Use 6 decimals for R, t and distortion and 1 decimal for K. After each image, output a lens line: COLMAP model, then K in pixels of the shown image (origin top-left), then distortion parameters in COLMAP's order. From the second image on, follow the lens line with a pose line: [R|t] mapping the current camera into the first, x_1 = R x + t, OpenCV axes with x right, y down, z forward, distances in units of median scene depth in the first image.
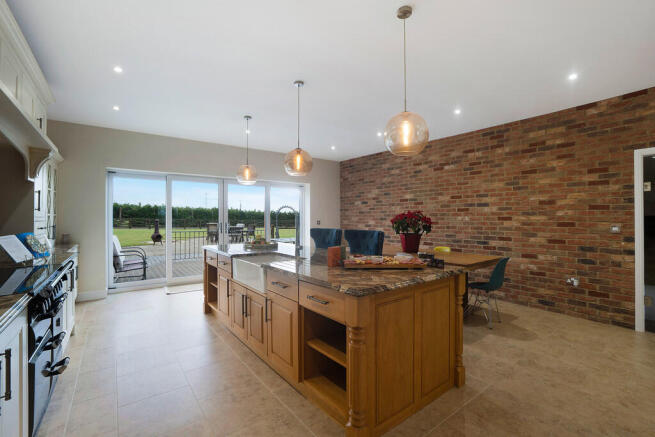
lens RADIAL K [[299.9, 0, 328.0], [0, 299.9, 218.2], [0, 0, 1]] dist [-0.001467, -0.000007]
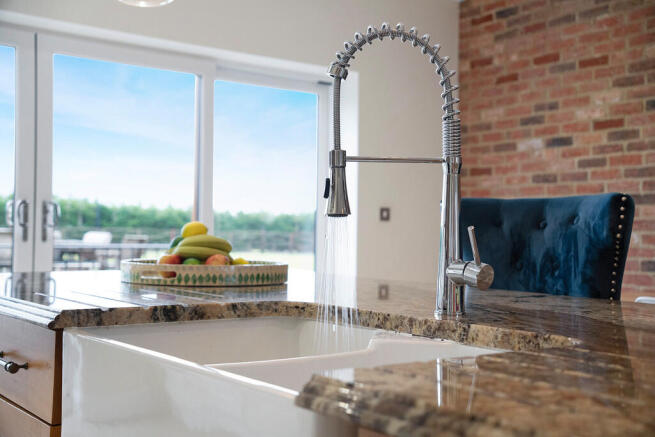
lens RADIAL K [[822.0, 0, 327.4], [0, 822.0, 219.3], [0, 0, 1]] dist [0.029405, 0.000000]
pose [[0.999623, 0.019560, -0.019264, -0.076397], [-0.019826, 0.999709, -0.013724, 0.034826], [0.018990, 0.014101, 0.999720, 0.253768]]
